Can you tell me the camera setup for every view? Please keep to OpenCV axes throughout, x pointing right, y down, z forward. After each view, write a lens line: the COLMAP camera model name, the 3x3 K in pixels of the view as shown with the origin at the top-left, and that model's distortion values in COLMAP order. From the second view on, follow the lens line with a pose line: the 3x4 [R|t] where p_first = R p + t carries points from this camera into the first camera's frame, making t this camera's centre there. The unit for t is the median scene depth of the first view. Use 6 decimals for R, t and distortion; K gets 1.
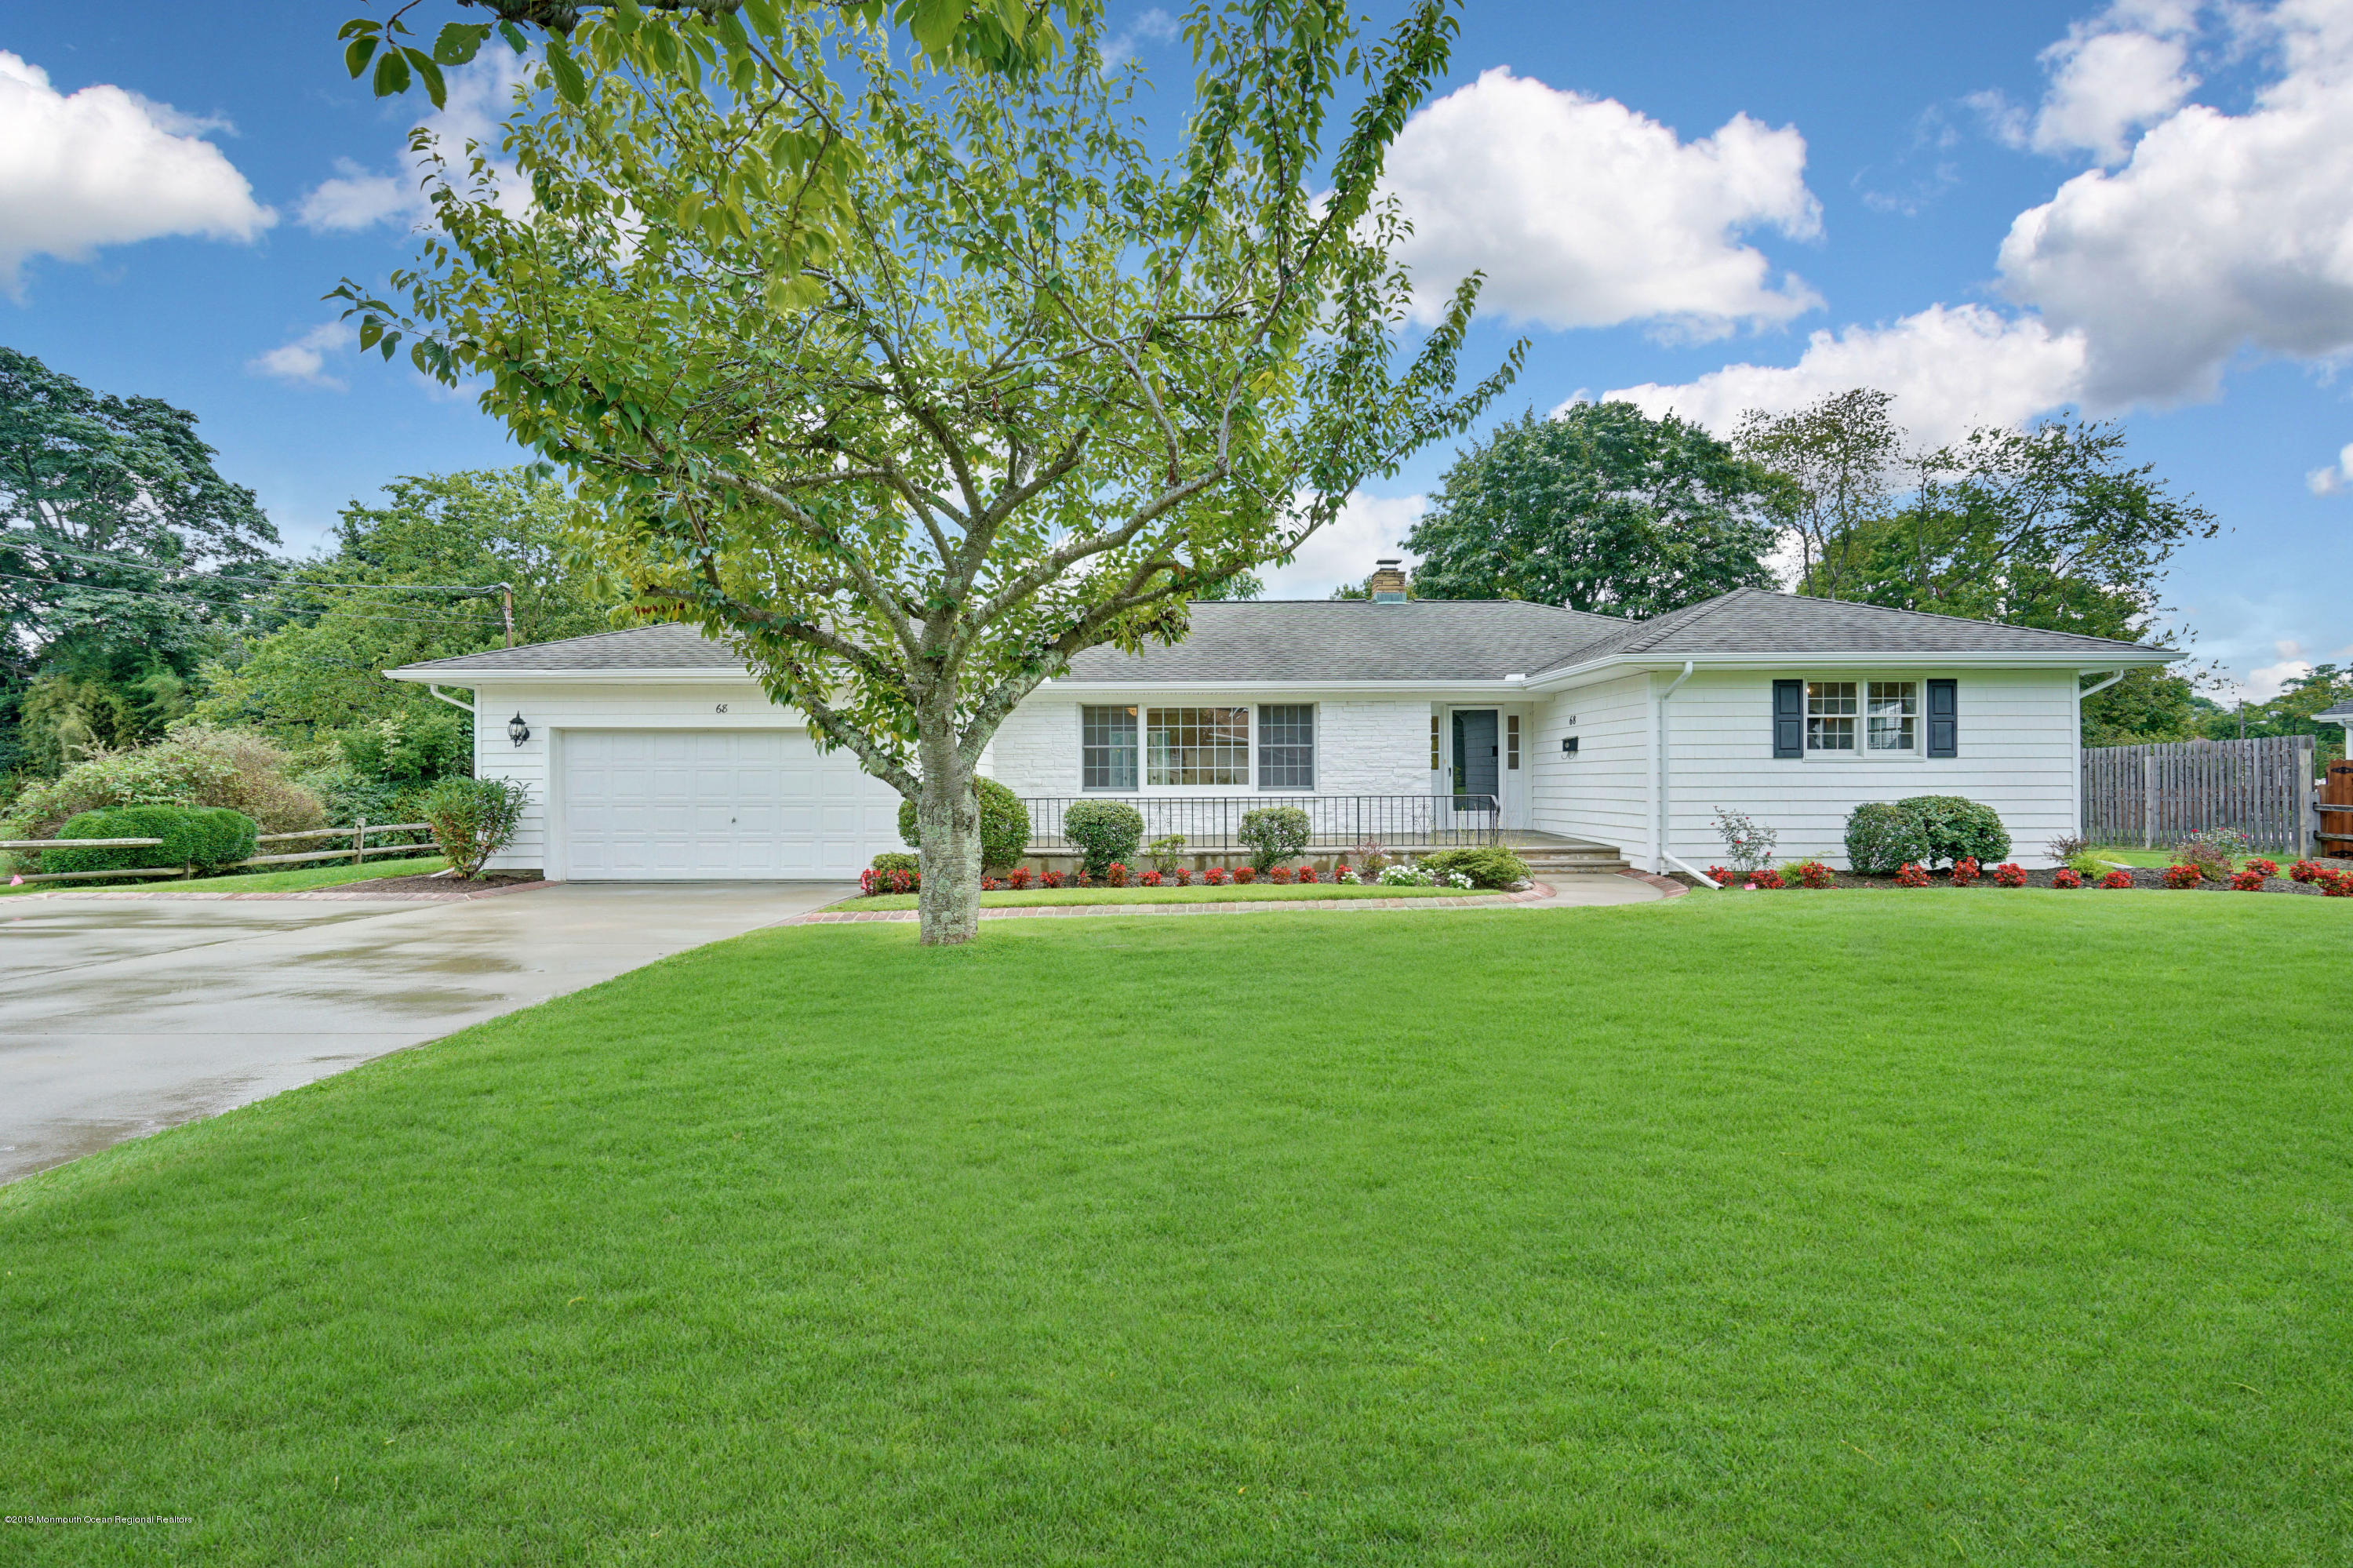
lens RADIAL K [[1057.1, 0, 1175.5], [0, 1057.1, 804.1], [0, 0, 1]] dist [-0.008709, 0.004231]
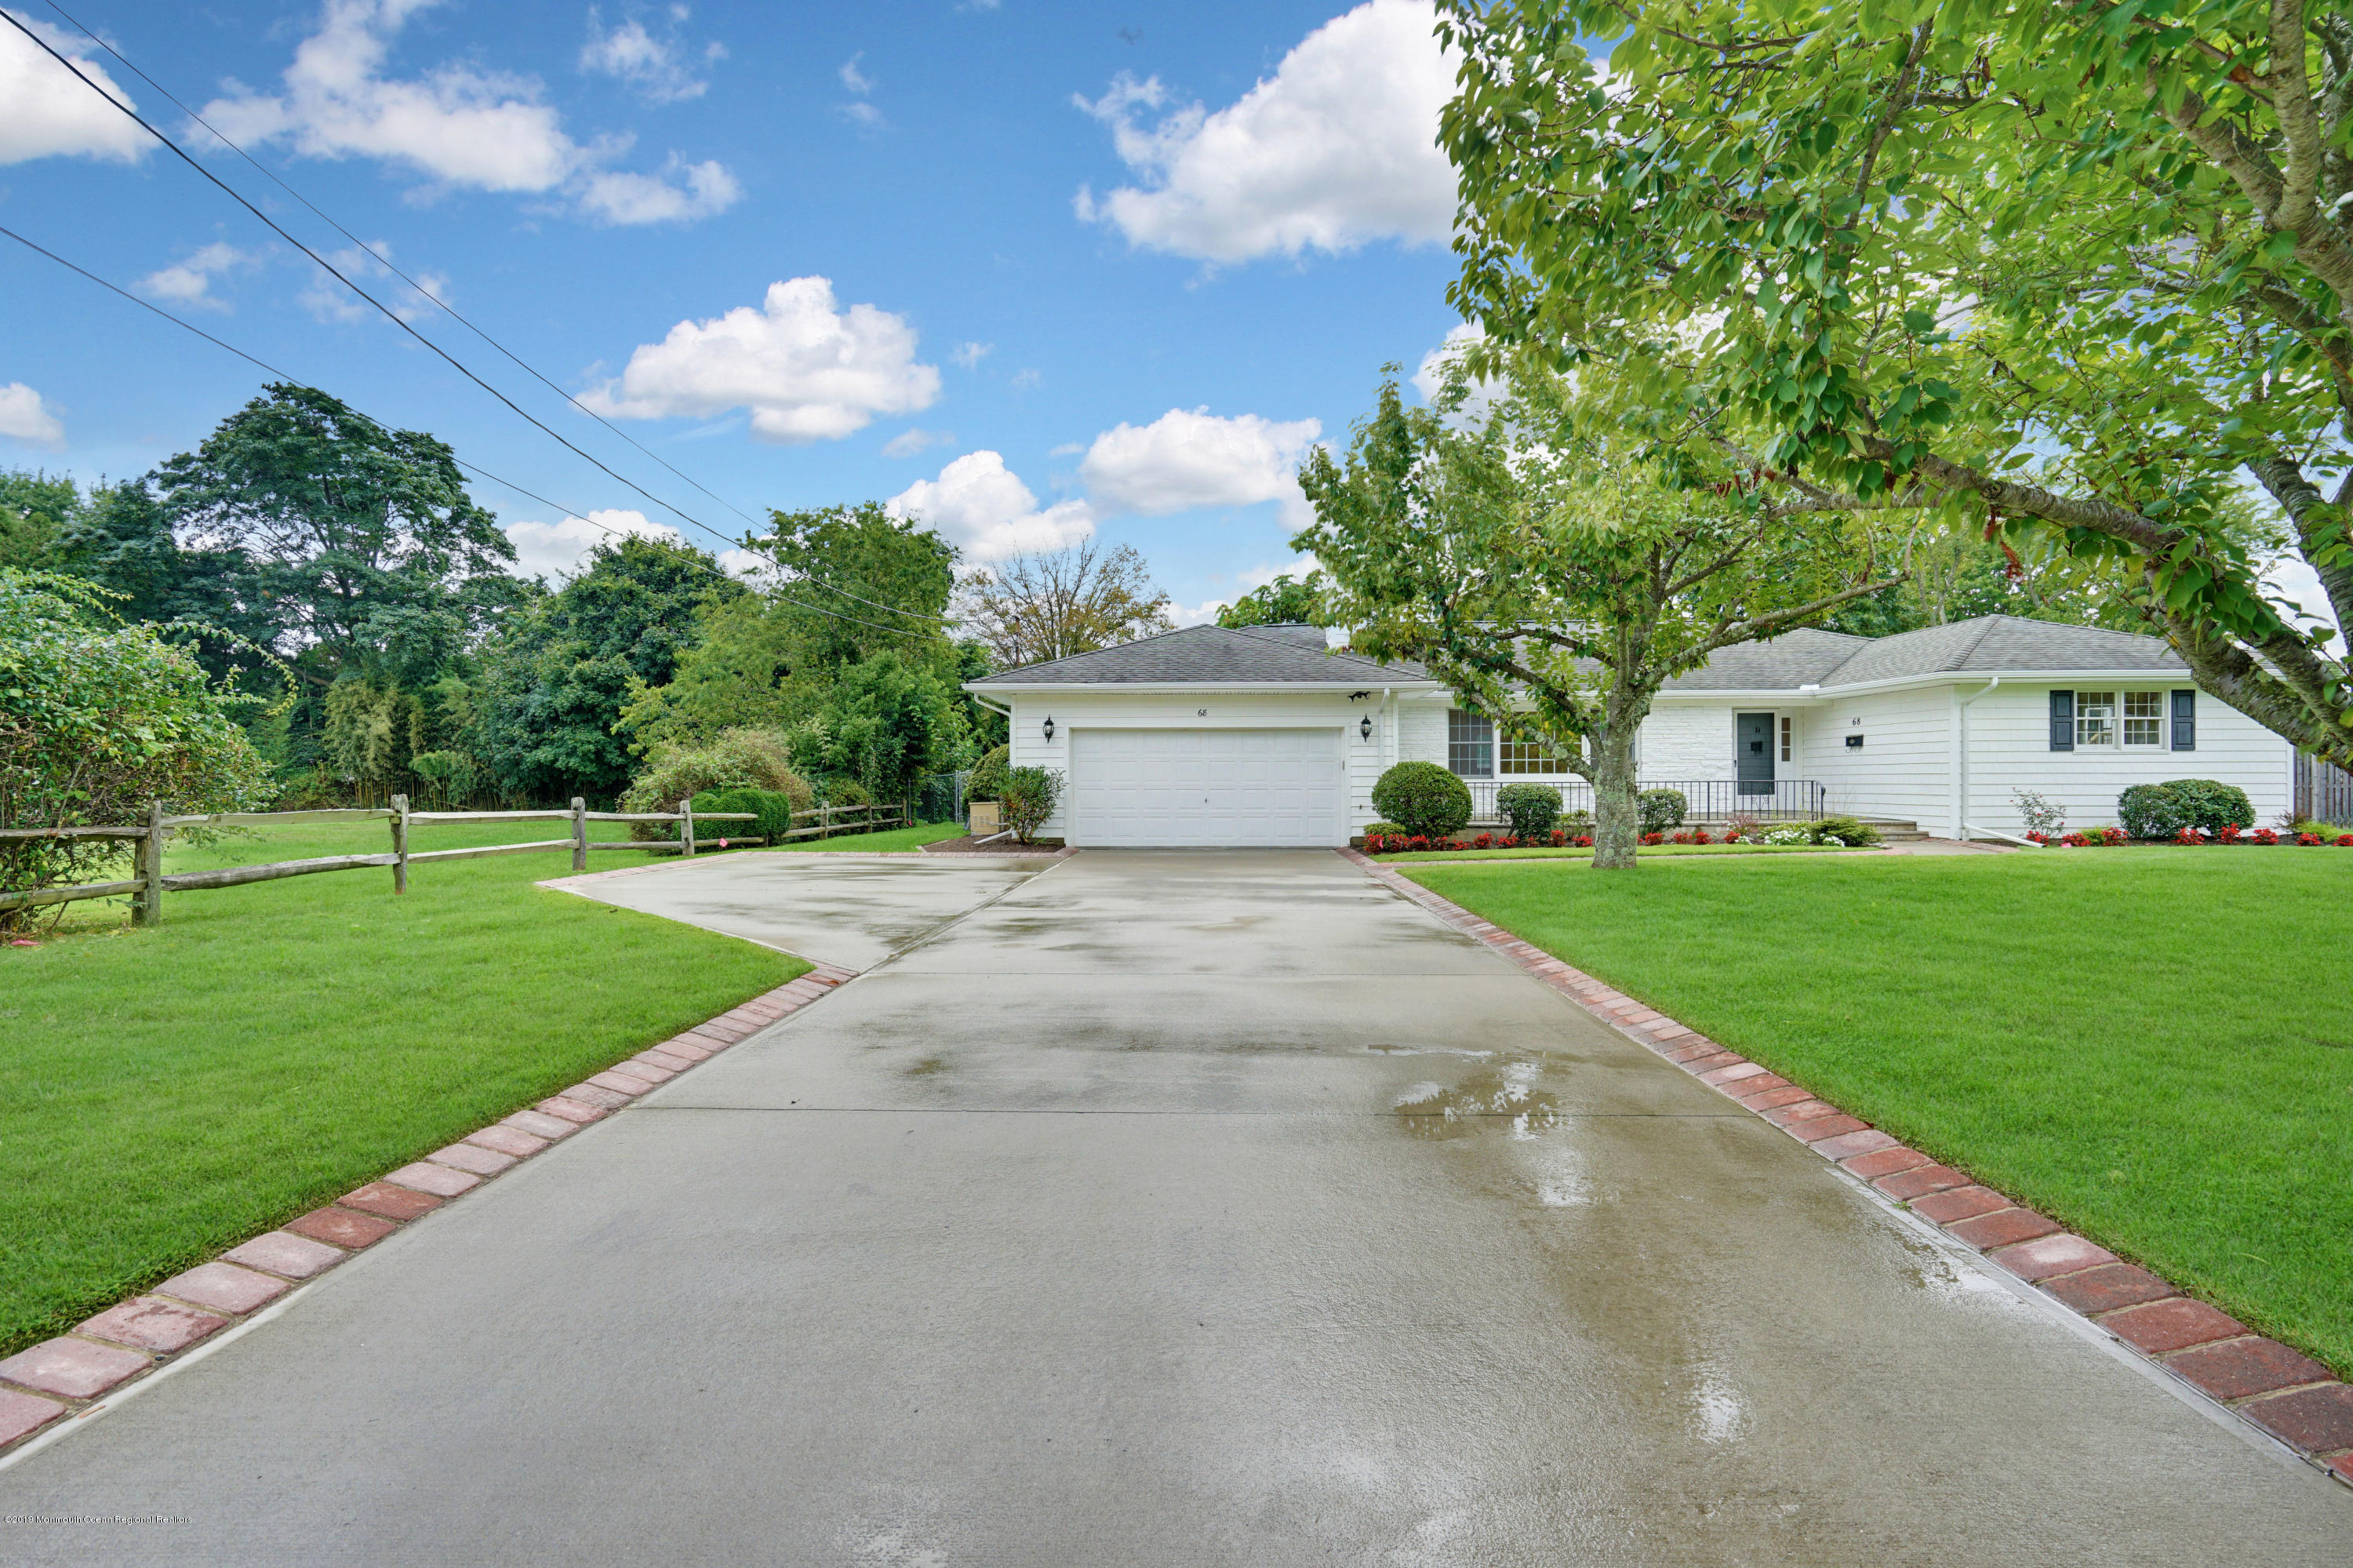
lens RADIAL K [[1057.1, 0, 1174.3], [0, 1057.1, 793.0], [0, 0, 1]] dist [-0.008709, 0.004231]
pose [[0.999733, 0.001205, -0.023071, -0.474156], [-0.001421, 0.999955, -0.009338, 0.021215], [0.023059, 0.009369, 0.999690, -0.312991]]
